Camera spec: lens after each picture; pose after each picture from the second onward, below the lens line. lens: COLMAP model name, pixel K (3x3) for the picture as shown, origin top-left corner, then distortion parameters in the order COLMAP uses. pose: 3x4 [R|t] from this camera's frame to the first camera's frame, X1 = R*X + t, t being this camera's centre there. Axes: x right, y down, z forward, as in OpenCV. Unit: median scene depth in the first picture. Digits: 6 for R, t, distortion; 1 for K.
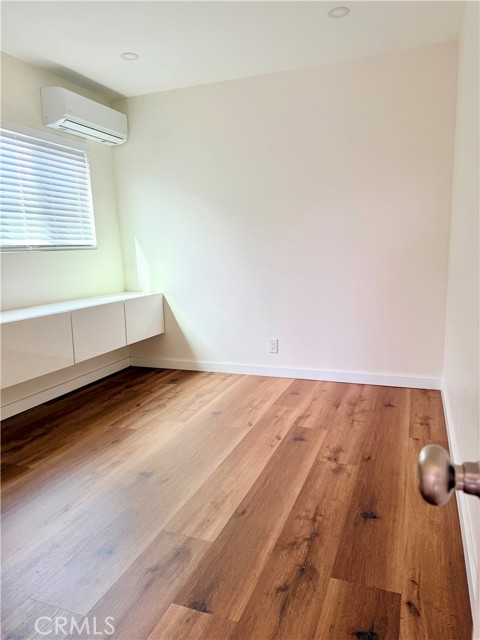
lens RADIAL K [[449.6, 0, 241.9], [0, 449.6, 321.4], [0, 0, 1]] dist [0.070951, -0.095502]
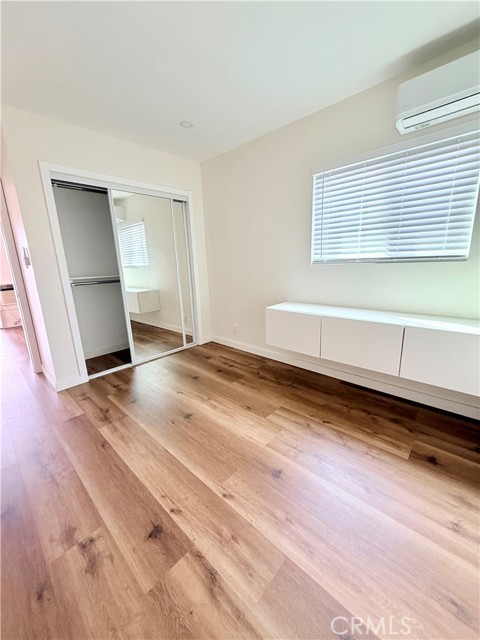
lens RADIAL K [[255.8, 0, 241.7], [0, 255.8, 319.3], [0, 0, 1]] dist [-0.001415, 0.000054]
pose [[-0.378157, 0.251208, -0.891006, 0.327363], [-0.102698, 0.945154, 0.310060, -0.211848], [0.920028, 0.208756, -0.331618, 1.067128]]
